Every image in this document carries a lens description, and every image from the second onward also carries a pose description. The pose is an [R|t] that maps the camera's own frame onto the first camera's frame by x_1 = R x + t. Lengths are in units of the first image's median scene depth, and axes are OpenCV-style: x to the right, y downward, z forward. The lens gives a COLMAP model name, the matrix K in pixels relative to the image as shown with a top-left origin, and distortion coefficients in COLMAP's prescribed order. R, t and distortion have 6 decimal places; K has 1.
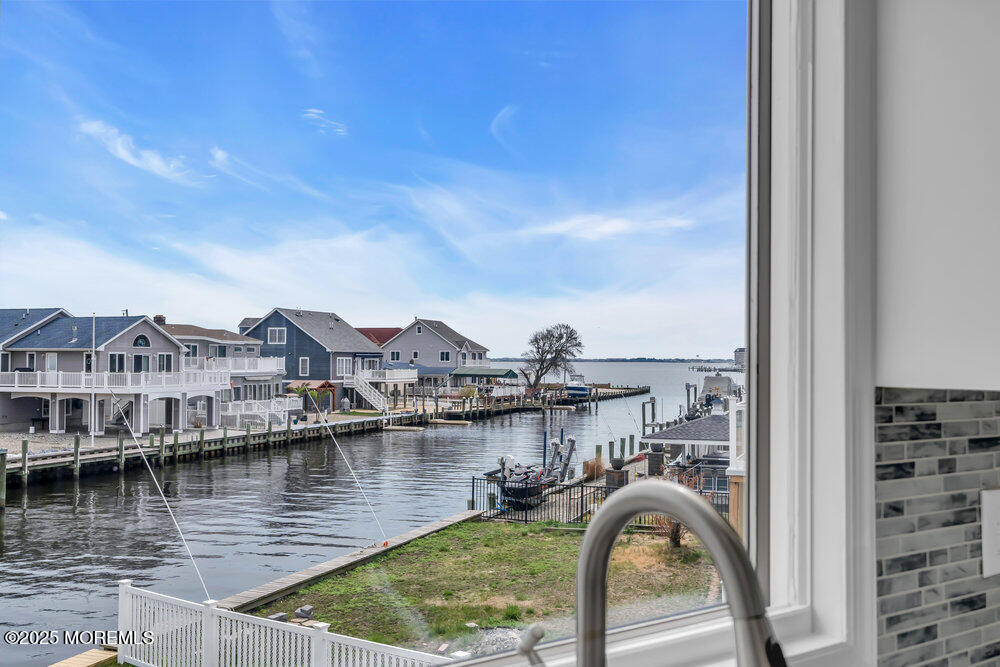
lens RADIAL K [[977.3, 0, 502.4], [0, 977.3, 340.4], [0, 0, 1]] dist [0.022169, 0.000000]
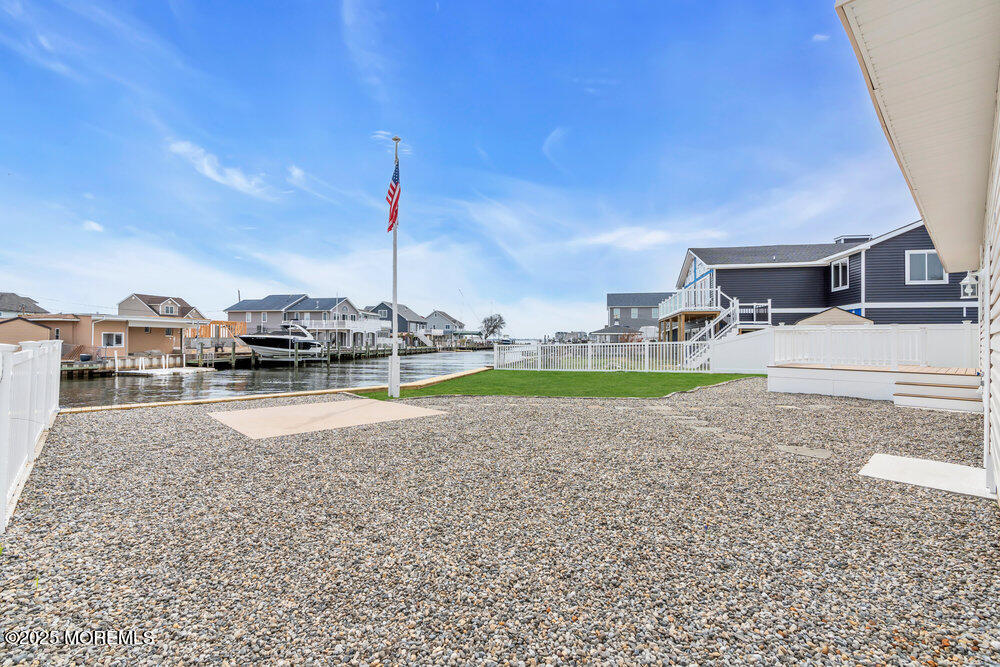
lens RADIAL K [[450.3, 0, 499.4], [0, 450.3, 333.2], [0, 0, 1]] dist [-0.003298, 0.001647]
pose [[0.992713, 0.002132, 0.120482, -0.130814], [-0.002728, 0.999985, 0.004784, 0.050907], [-0.120470, -0.005078, 0.992704, -0.088835]]
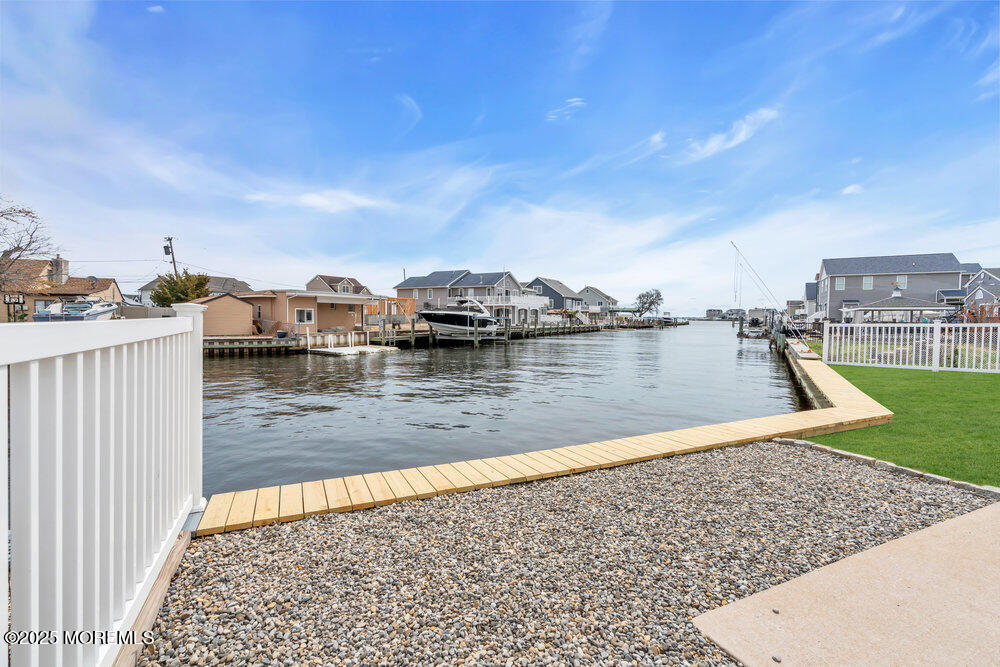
lens RADIAL K [[450.3, 0, 501.3], [0, 450.3, 328.4], [0, 0, 1]] dist [-0.003298, 0.001647]
pose [[0.985167, 0.007020, -0.171457, -0.204123], [0.000521, 0.999036, 0.043895, 0.053946], [0.171600, -0.043333, 0.984213, 0.016282]]
